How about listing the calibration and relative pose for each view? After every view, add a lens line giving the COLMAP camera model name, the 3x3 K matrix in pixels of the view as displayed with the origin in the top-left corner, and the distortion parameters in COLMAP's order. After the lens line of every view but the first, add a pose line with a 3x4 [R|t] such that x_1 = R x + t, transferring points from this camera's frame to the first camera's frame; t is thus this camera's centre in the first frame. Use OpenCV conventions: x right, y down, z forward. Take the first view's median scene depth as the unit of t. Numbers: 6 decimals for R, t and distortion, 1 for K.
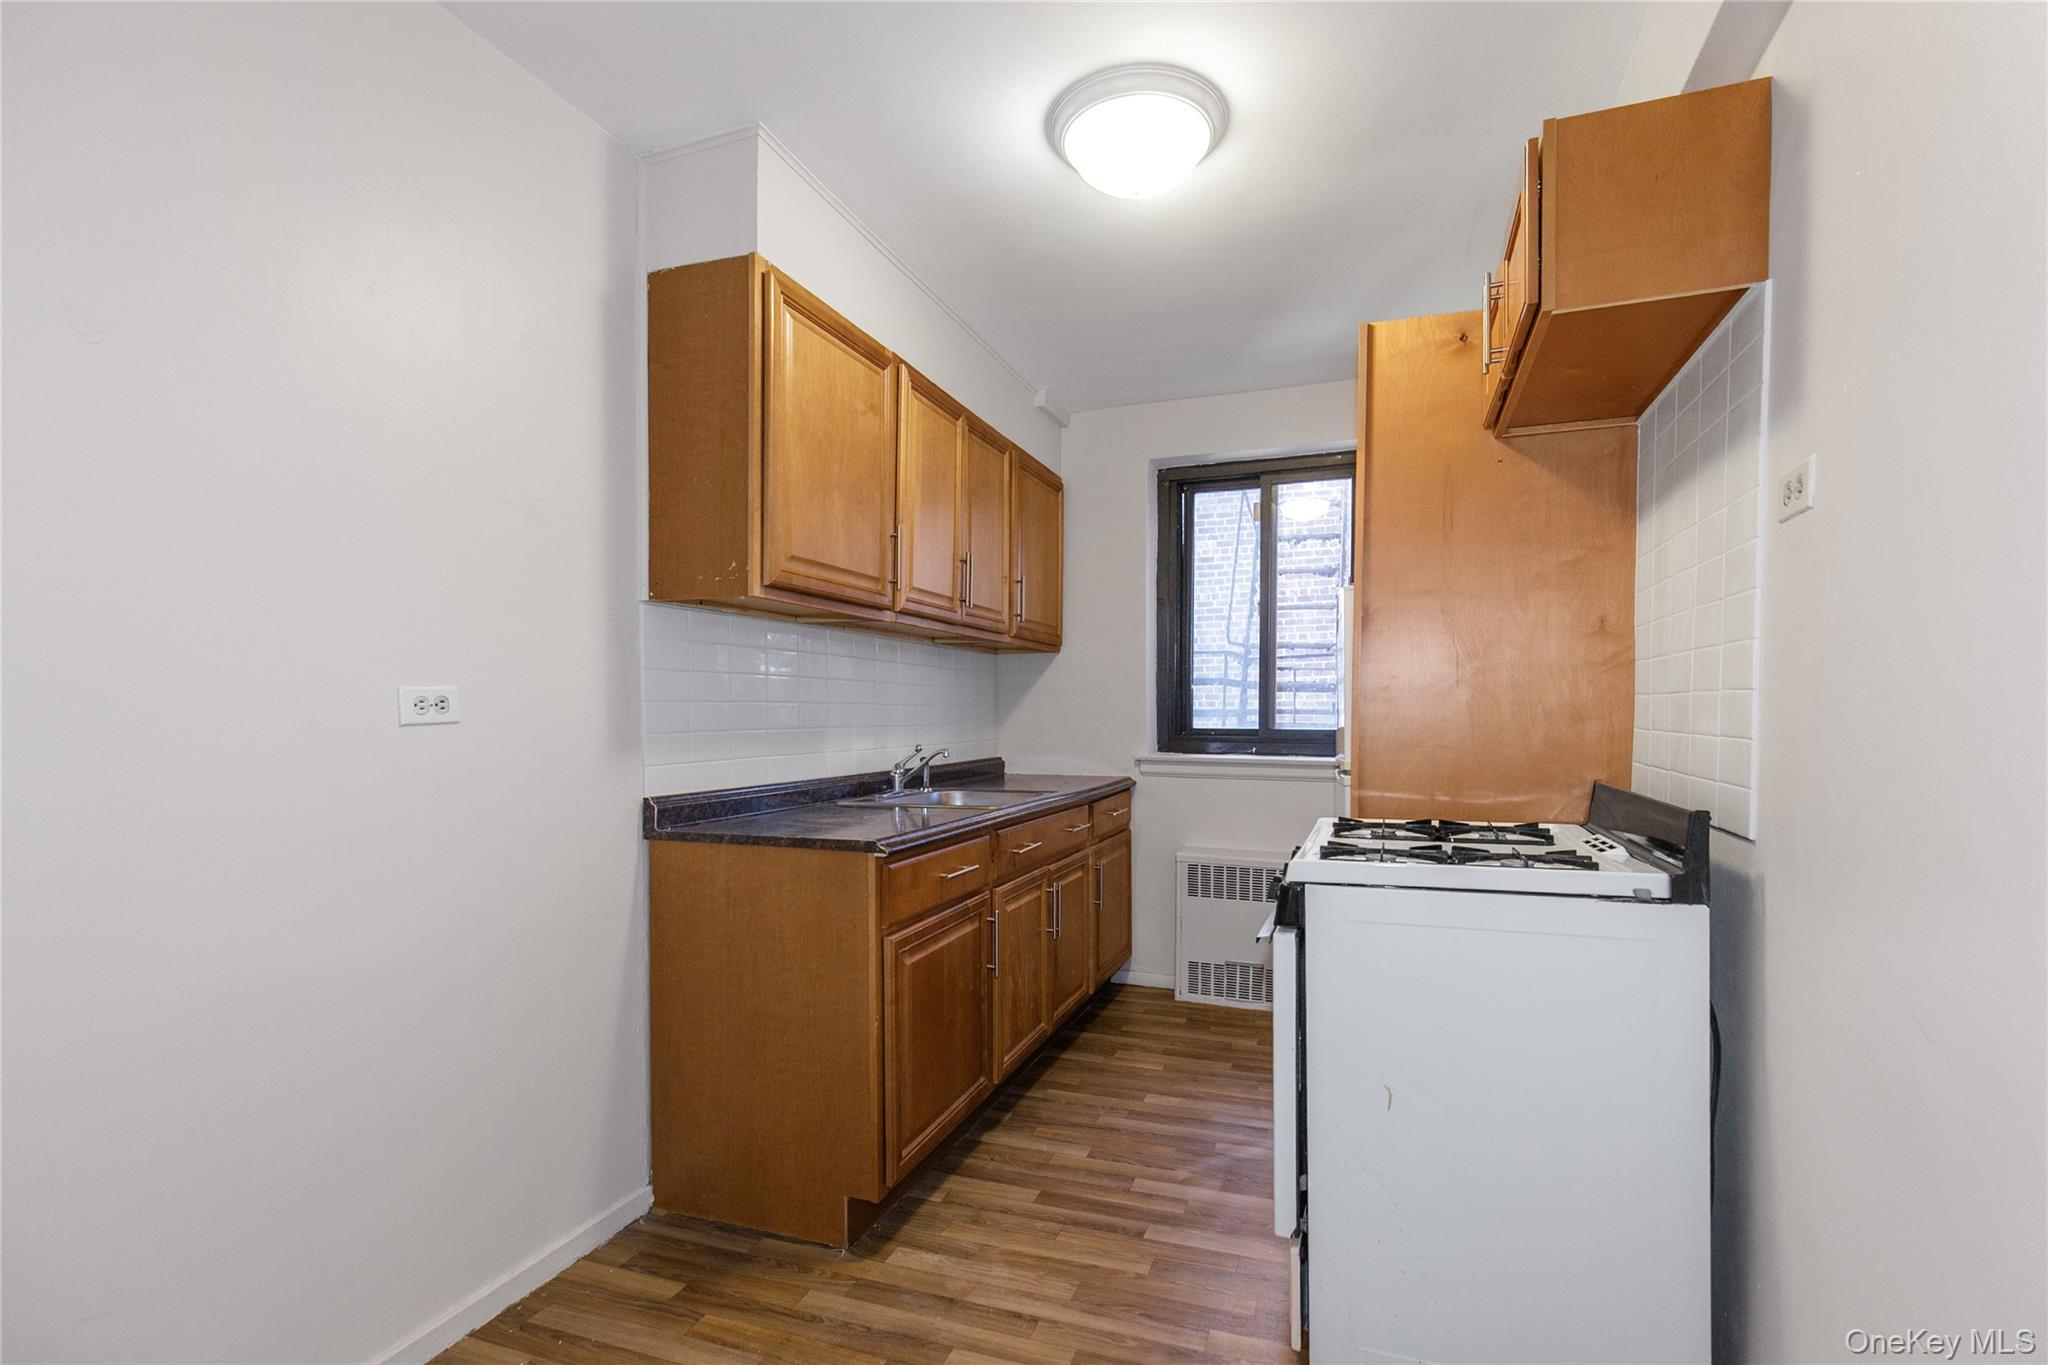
lens RADIAL K [[925.4, 0, 1051.2], [0, 925.4, 722.1], [0, 0, 1]] dist [0.010251, -0.002107]
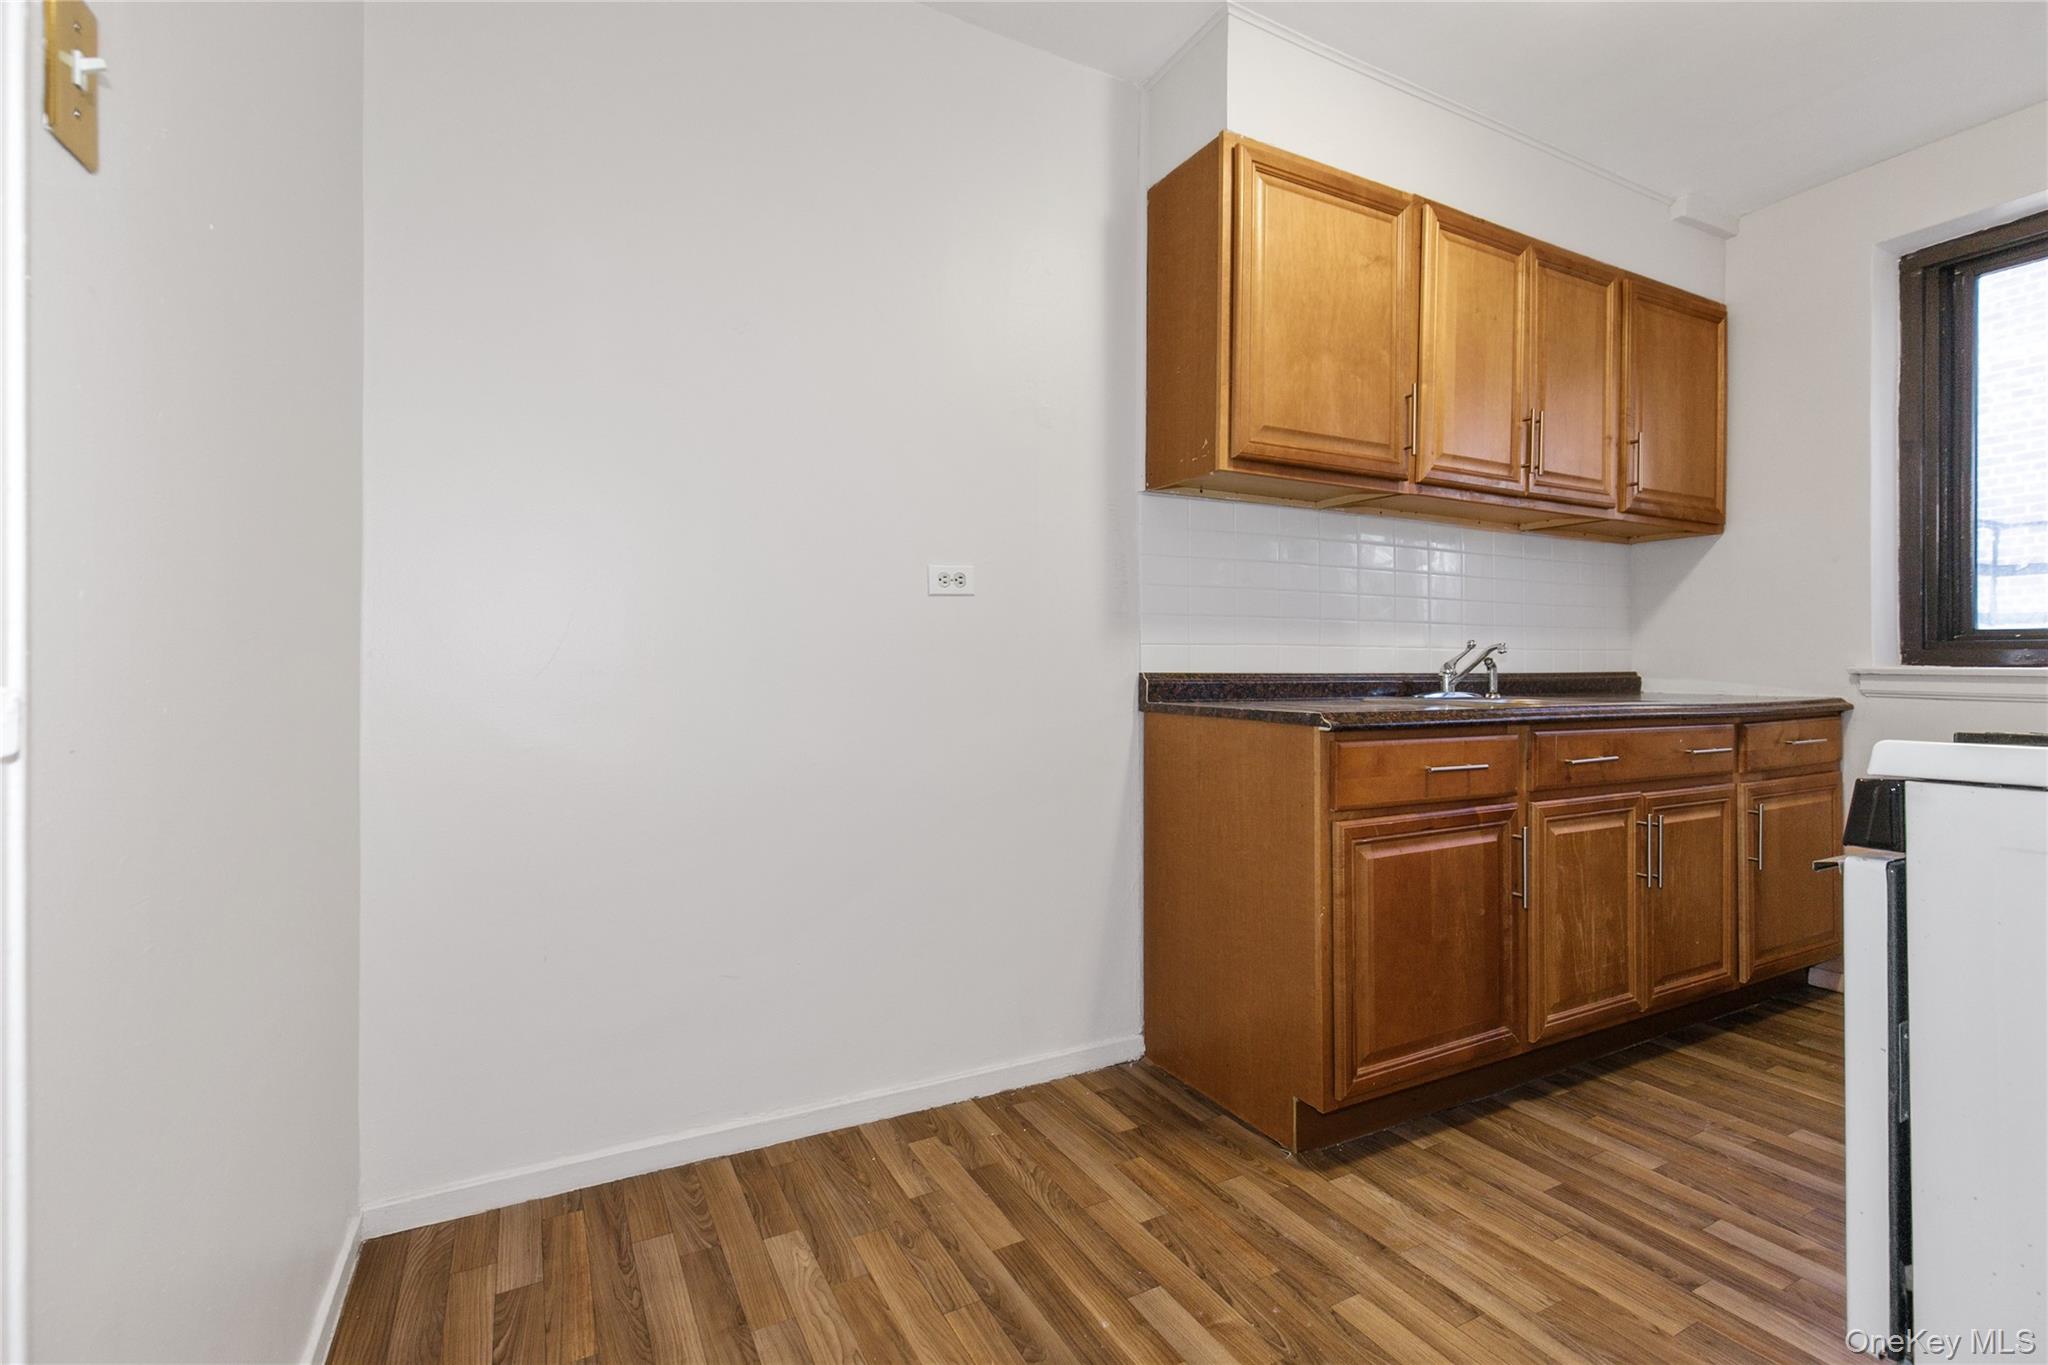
lens RADIAL K [[925.4, 0, 1054.0], [0, 925.4, 656.5], [0, 0, 1]] dist [0.010251, -0.002107]
pose [[0.746865, -0.006040, -0.664948, 0.192038], [-0.006855, 0.999836, -0.016782, 0.076851], [0.664940, 0.017092, 0.746701, 0.121390]]
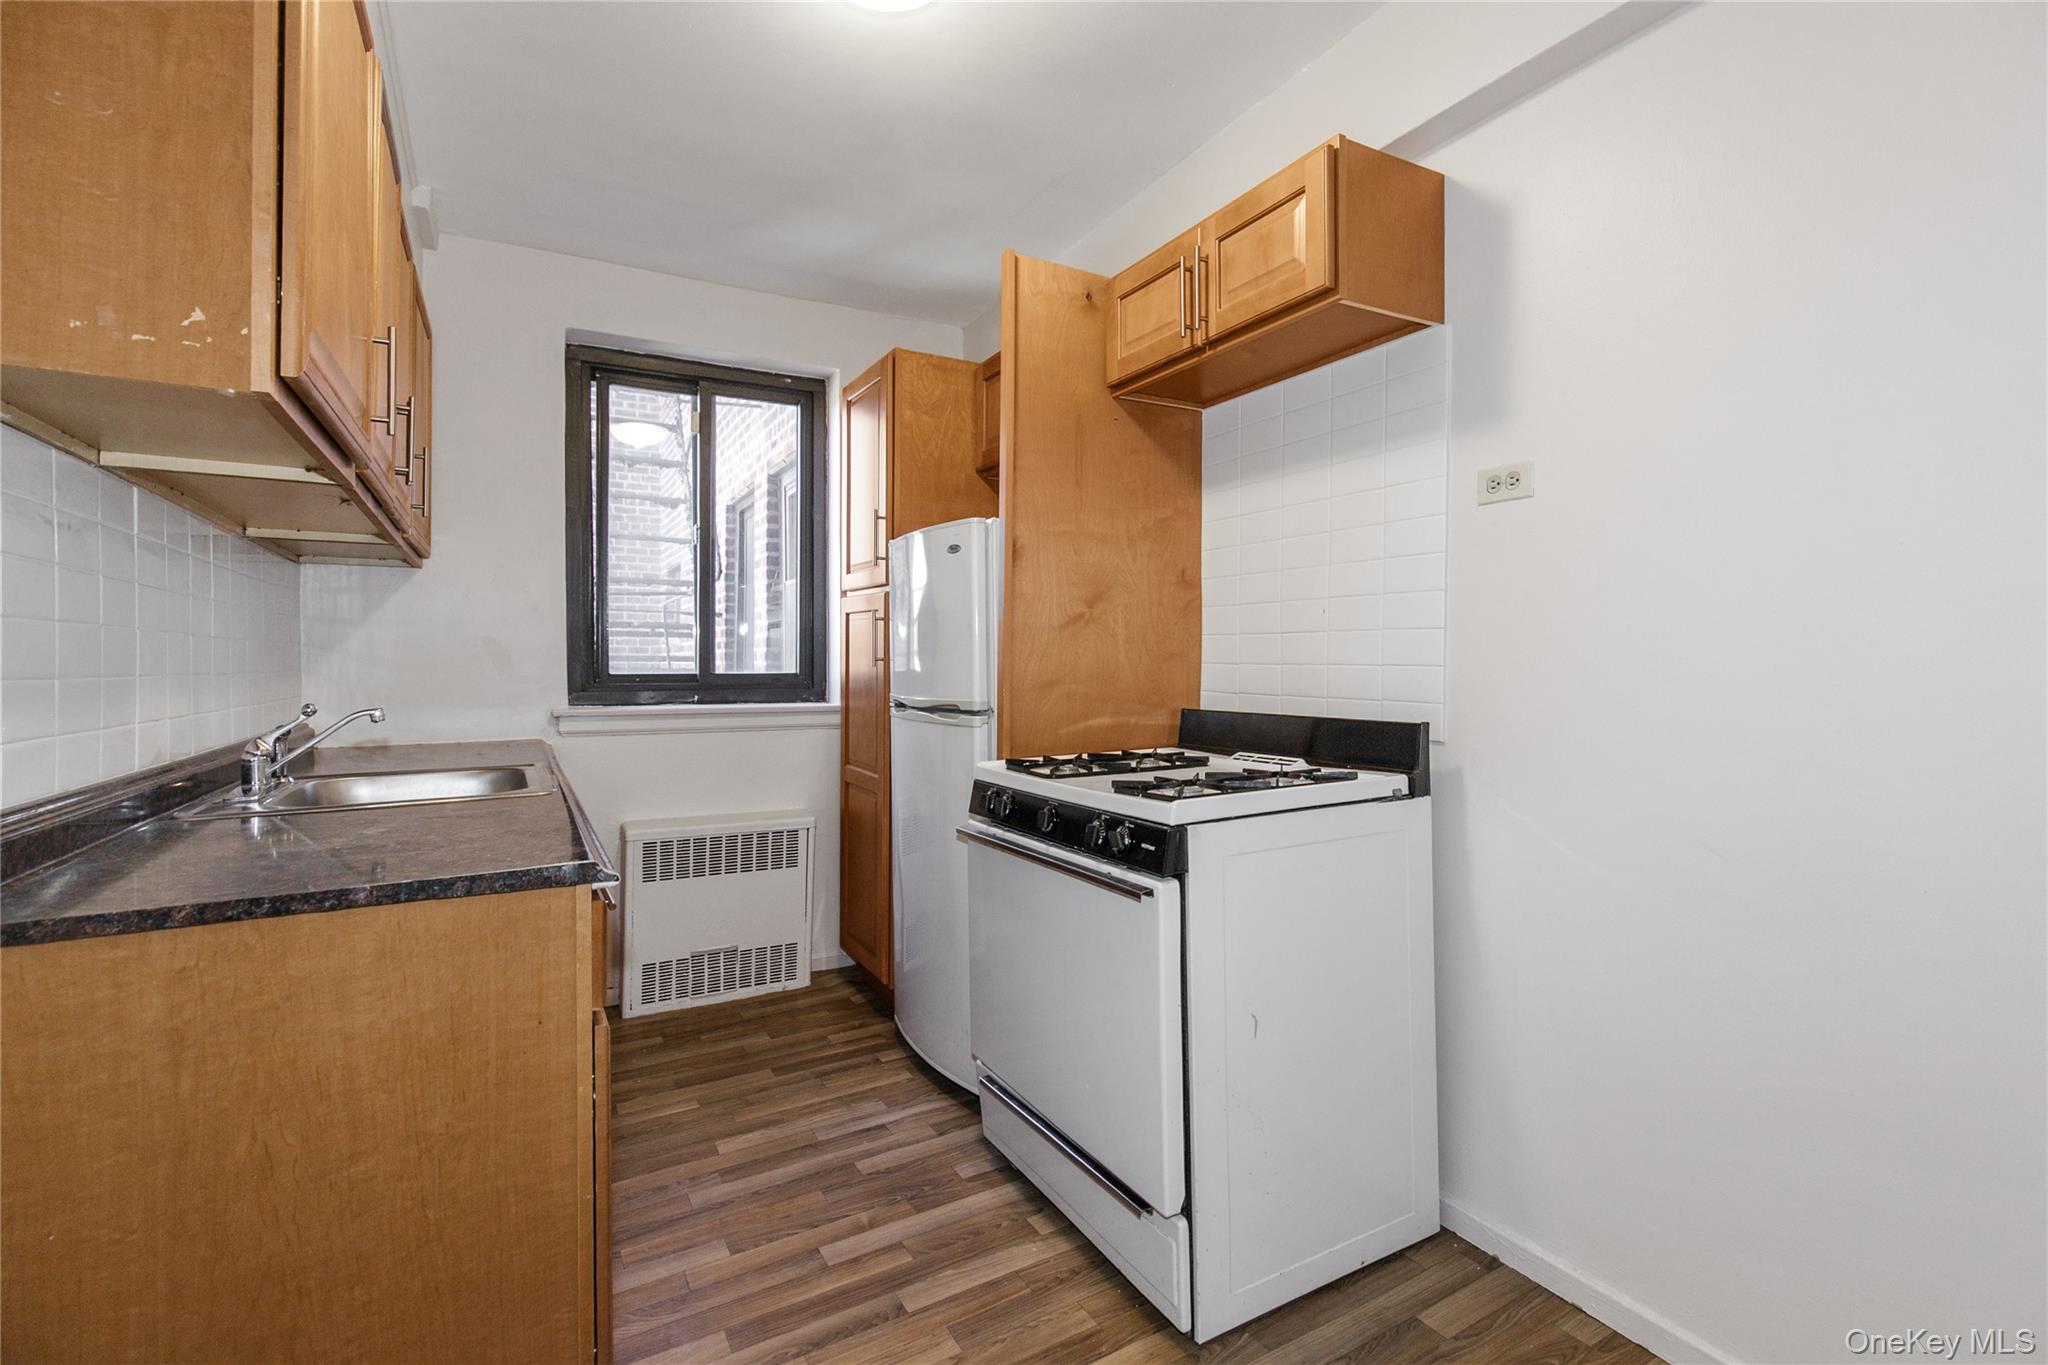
lens RADIAL K [[925.4, 0, 1037.5], [0, 925.4, 652.3], [0, 0, 1]] dist [0.010251, -0.002107]
pose [[0.658360, 0.004833, 0.752688, -0.384636], [0.010569, 0.999821, -0.015665, 0.007686], [-0.752629, 0.018268, 0.658191, 0.350138]]
